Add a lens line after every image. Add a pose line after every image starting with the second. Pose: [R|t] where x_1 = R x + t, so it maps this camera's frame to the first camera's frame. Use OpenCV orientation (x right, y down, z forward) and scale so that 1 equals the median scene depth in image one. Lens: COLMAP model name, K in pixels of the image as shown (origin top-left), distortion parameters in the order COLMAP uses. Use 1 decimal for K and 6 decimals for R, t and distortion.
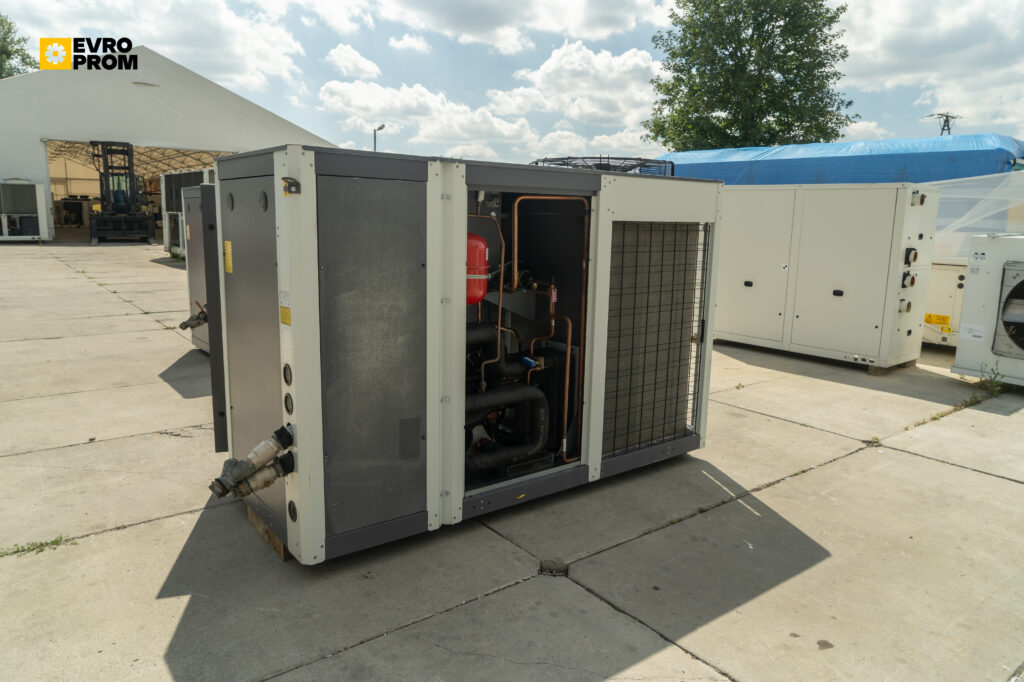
lens RADIAL K [[695.5, 0, 518.0], [0, 695.5, 340.0], [0, 0, 1]] dist [-0.007870, -0.002307]
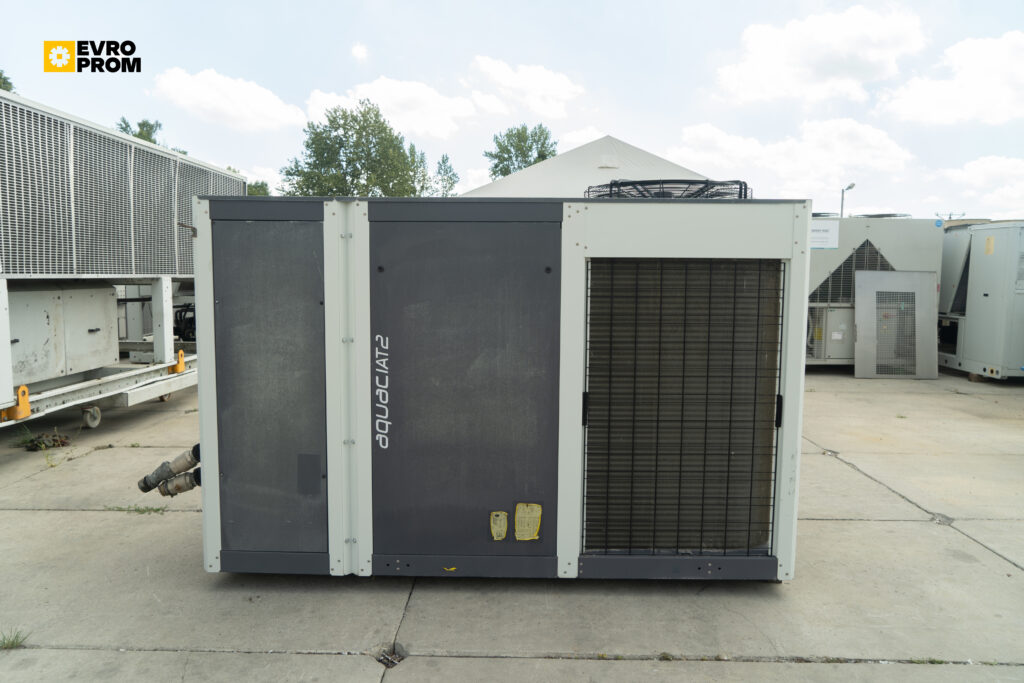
lens RADIAL K [[683.5, 0, 514.0], [0, 683.5, 337.9], [0, 0, 1]] dist [-0.011270, 0.001373]
pose [[0.775095, 0.041054, -0.630510, 0.561069], [-0.100505, 0.993193, -0.058883, -0.021255], [0.623800, 0.109009, 0.773945, 0.325829]]
